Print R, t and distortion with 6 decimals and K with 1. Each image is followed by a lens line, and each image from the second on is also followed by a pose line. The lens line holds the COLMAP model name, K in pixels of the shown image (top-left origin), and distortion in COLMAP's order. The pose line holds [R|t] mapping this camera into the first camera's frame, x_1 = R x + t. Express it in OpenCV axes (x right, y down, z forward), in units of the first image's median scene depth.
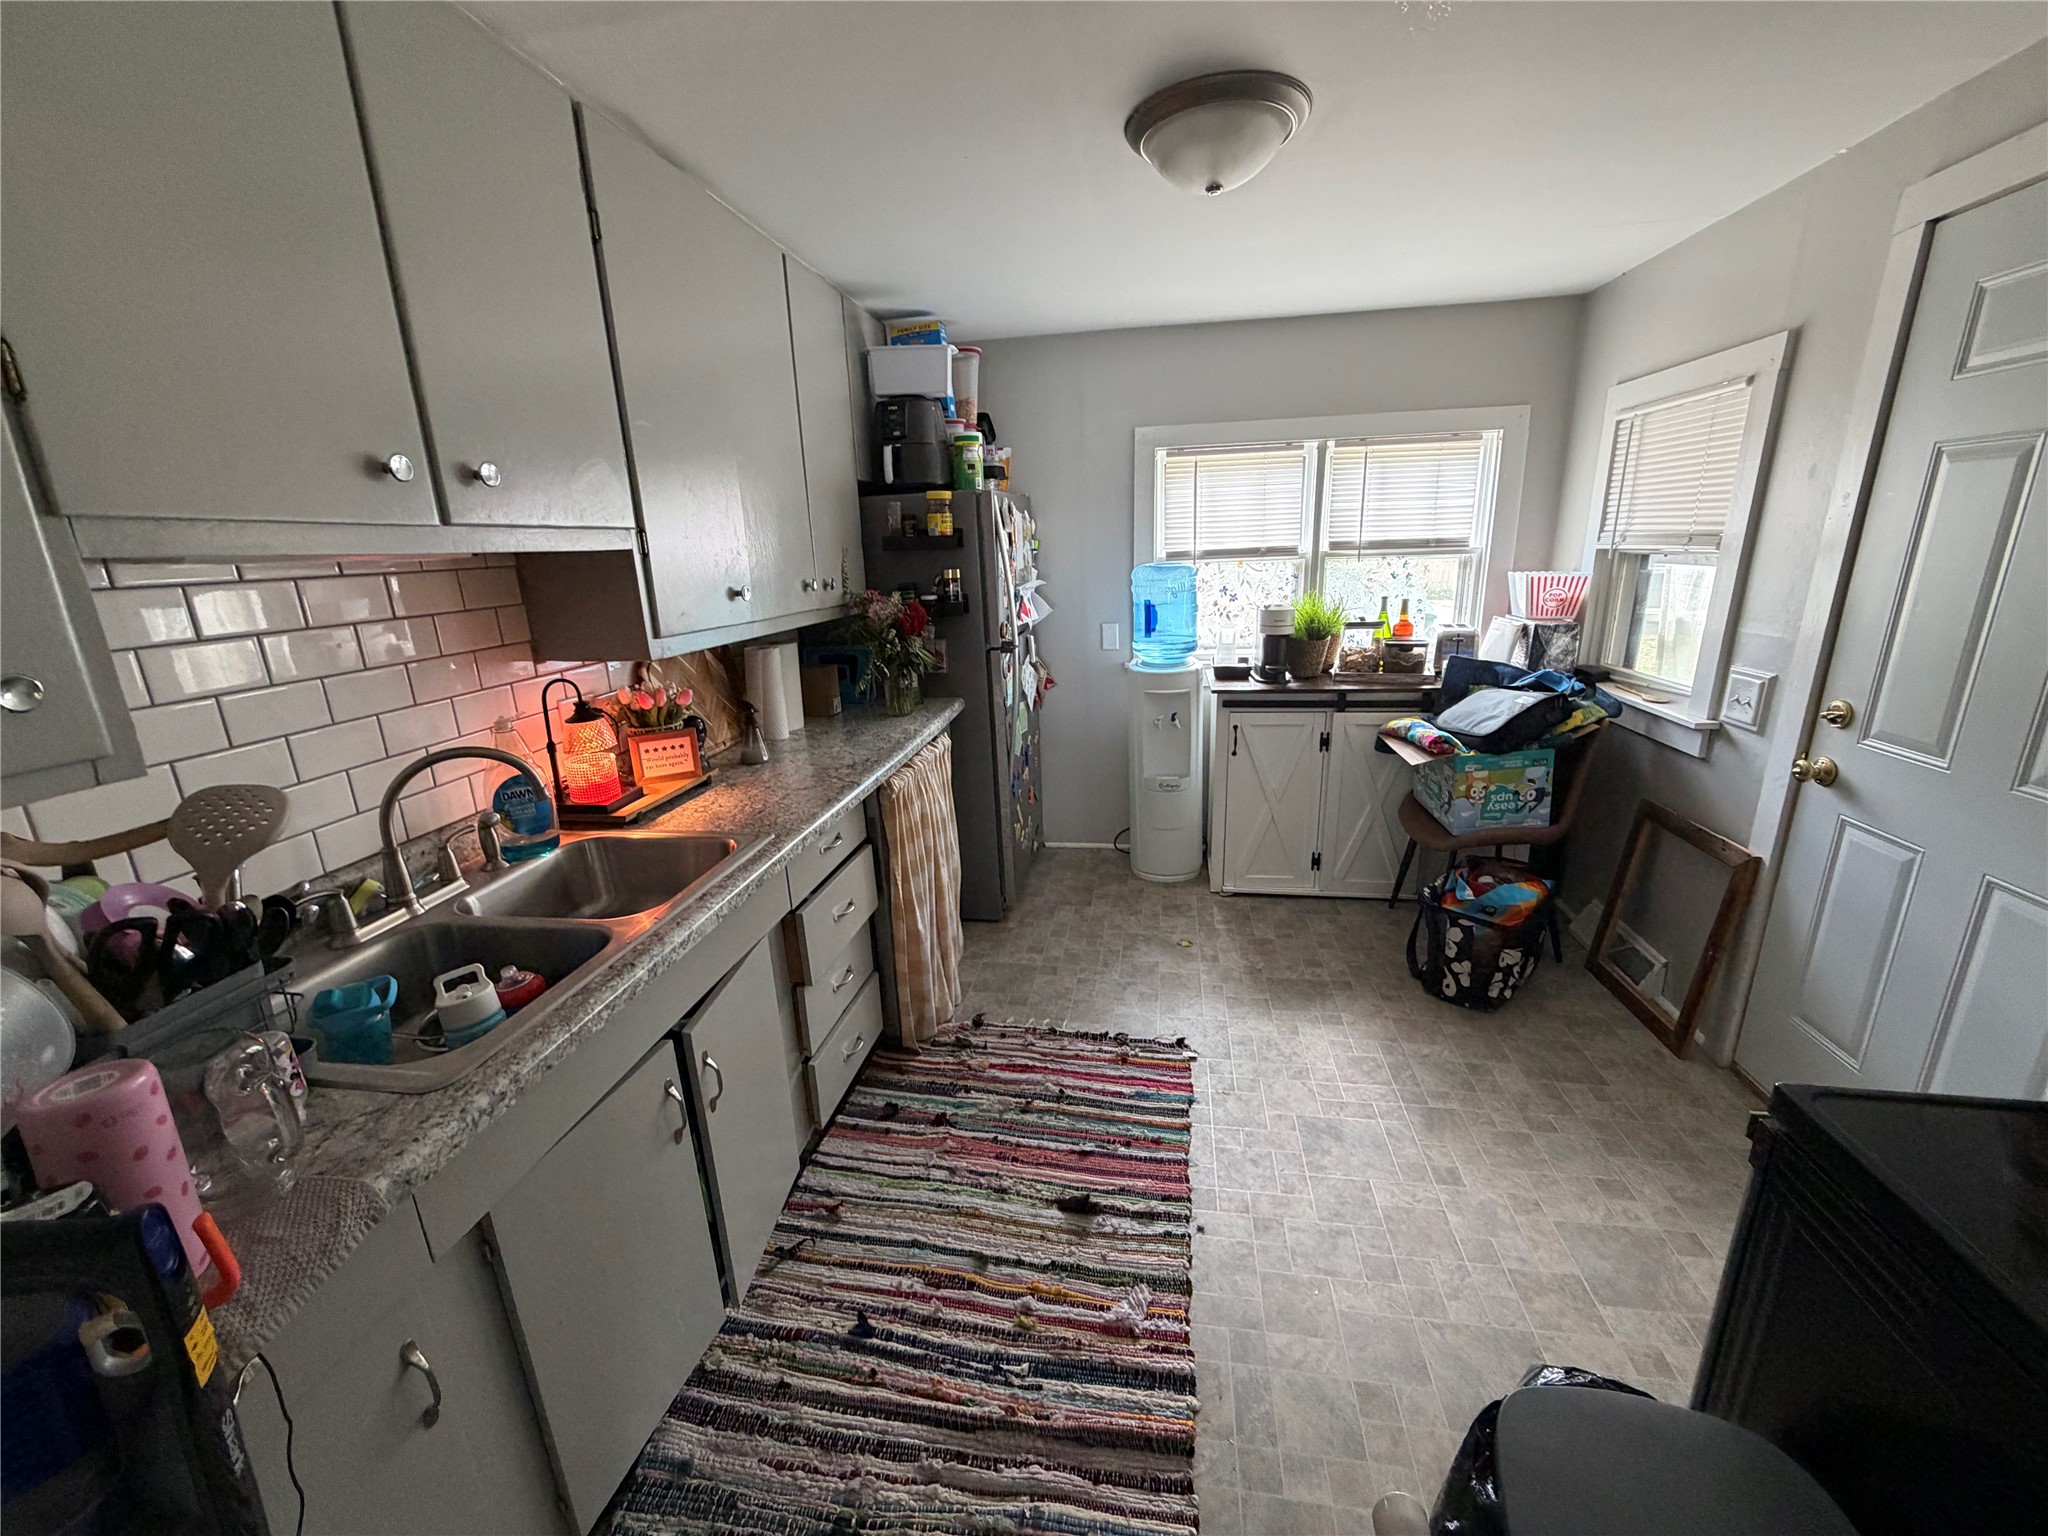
lens RADIAL K [[824.7, 0, 1022.7], [0, 824.7, 775.3], [0, 0, 1]] dist [0.001007, 0.000060]
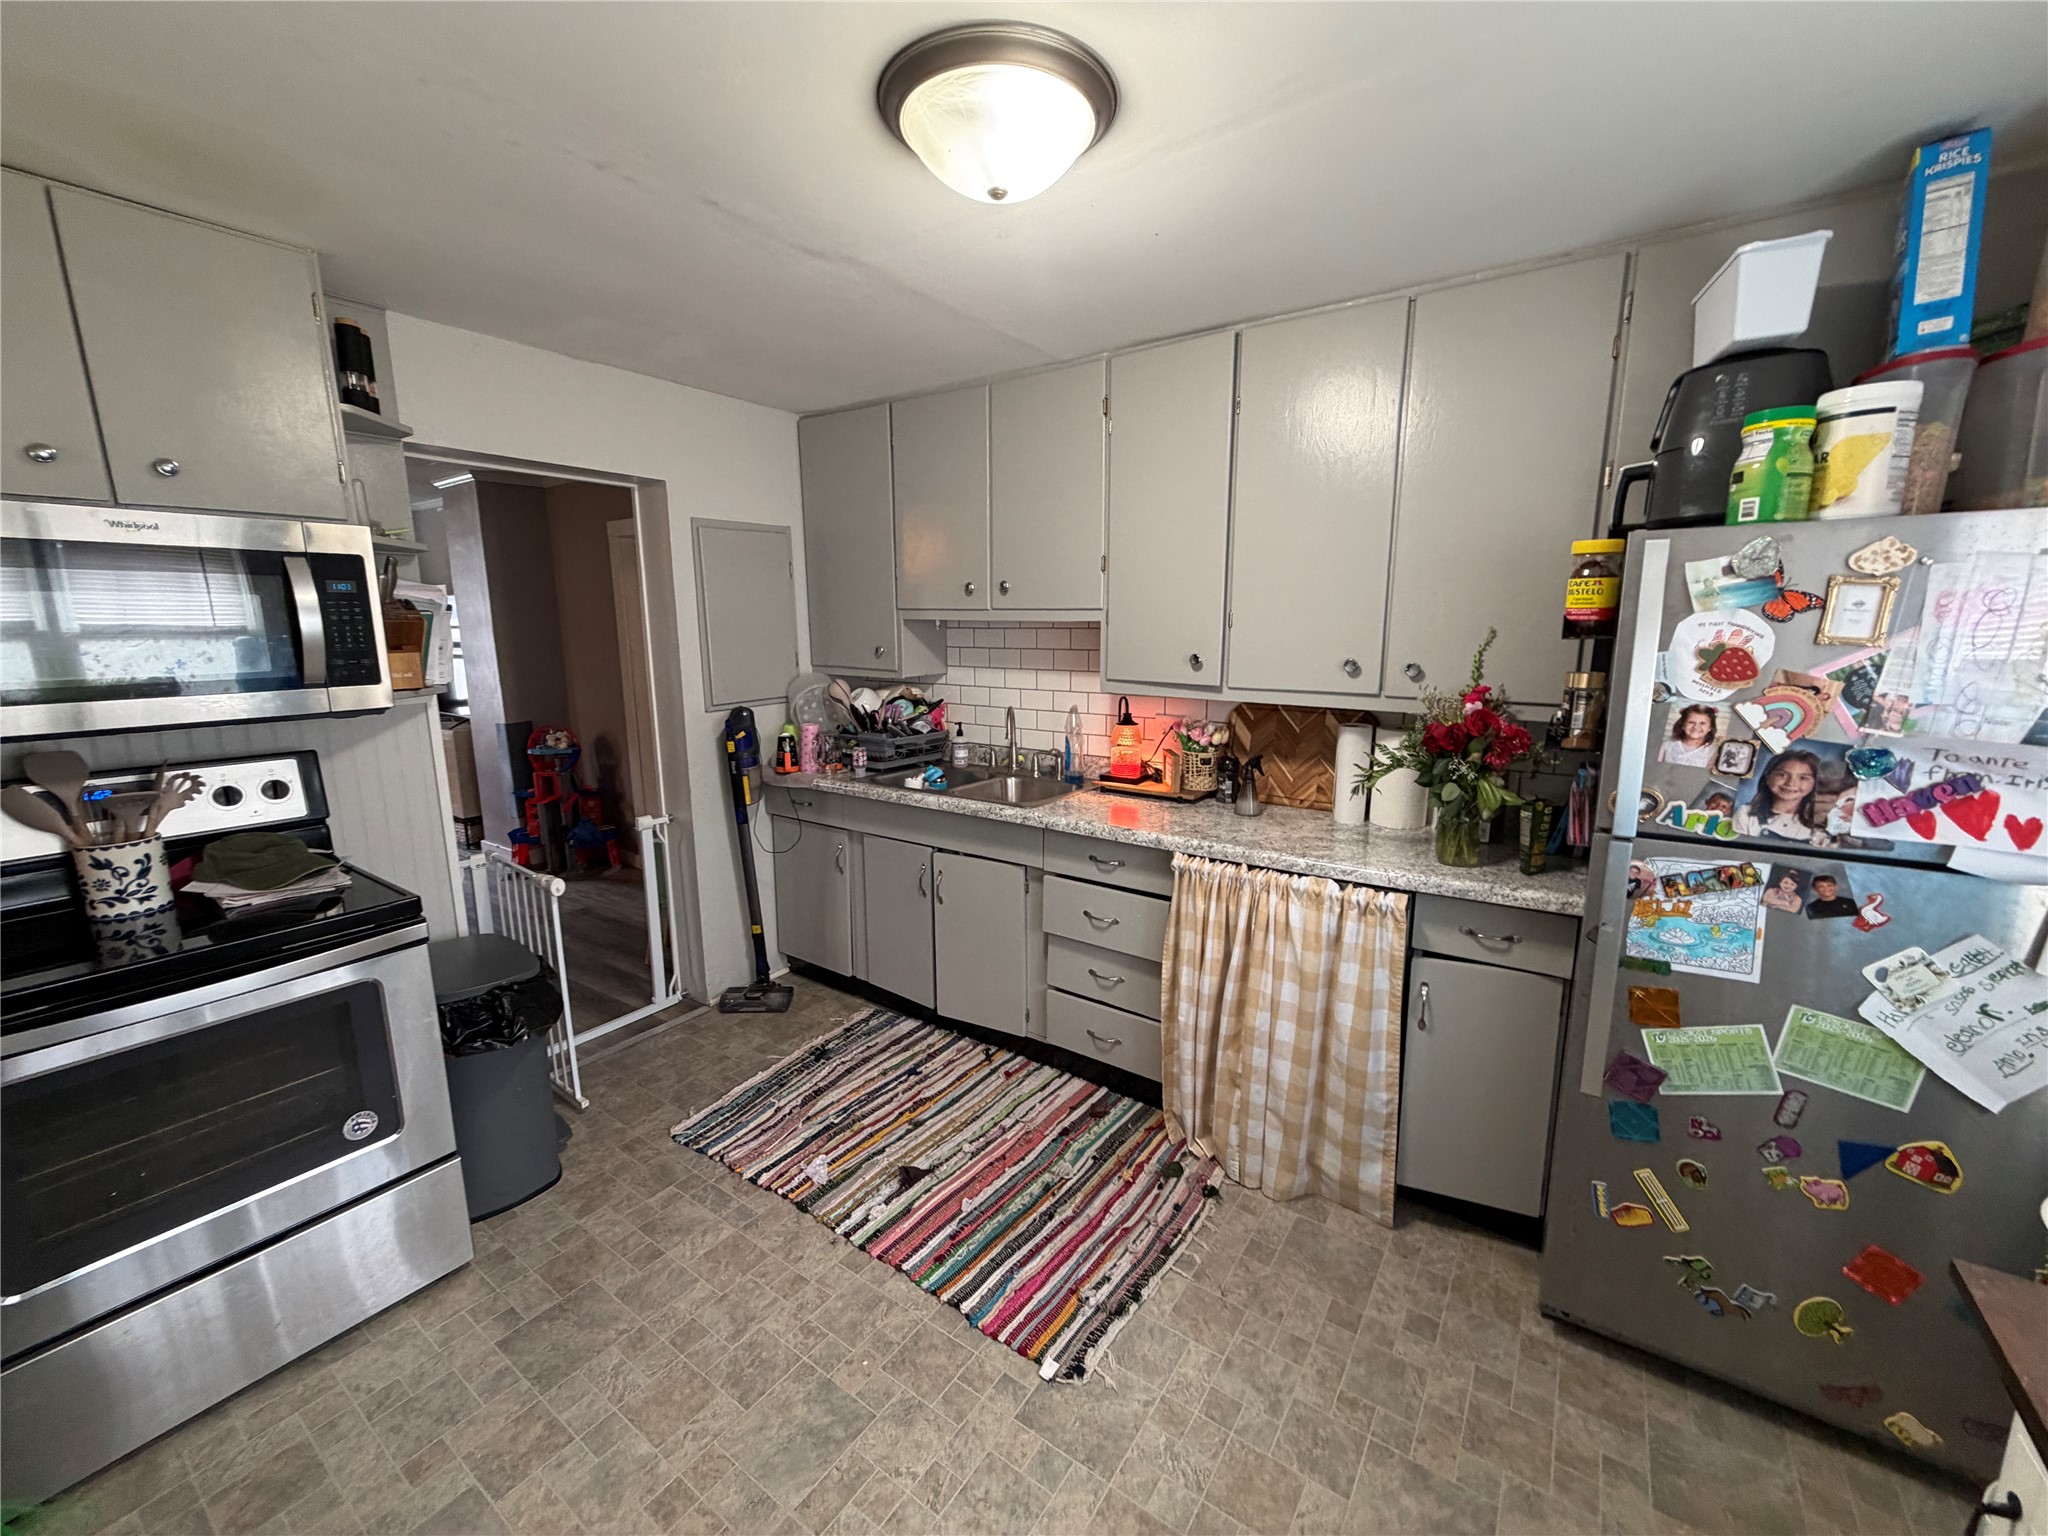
lens RADIAL K [[824.7, 0, 1028.9], [0, 824.7, 772.5], [0, 0, 1]] dist [0.001007, 0.000060]
pose [[-0.436145, 0.193009, -0.878934, 0.867151], [-0.229049, 0.920747, 0.315849, -0.398259], [0.870238, 0.339075, -0.357371, 1.283940]]
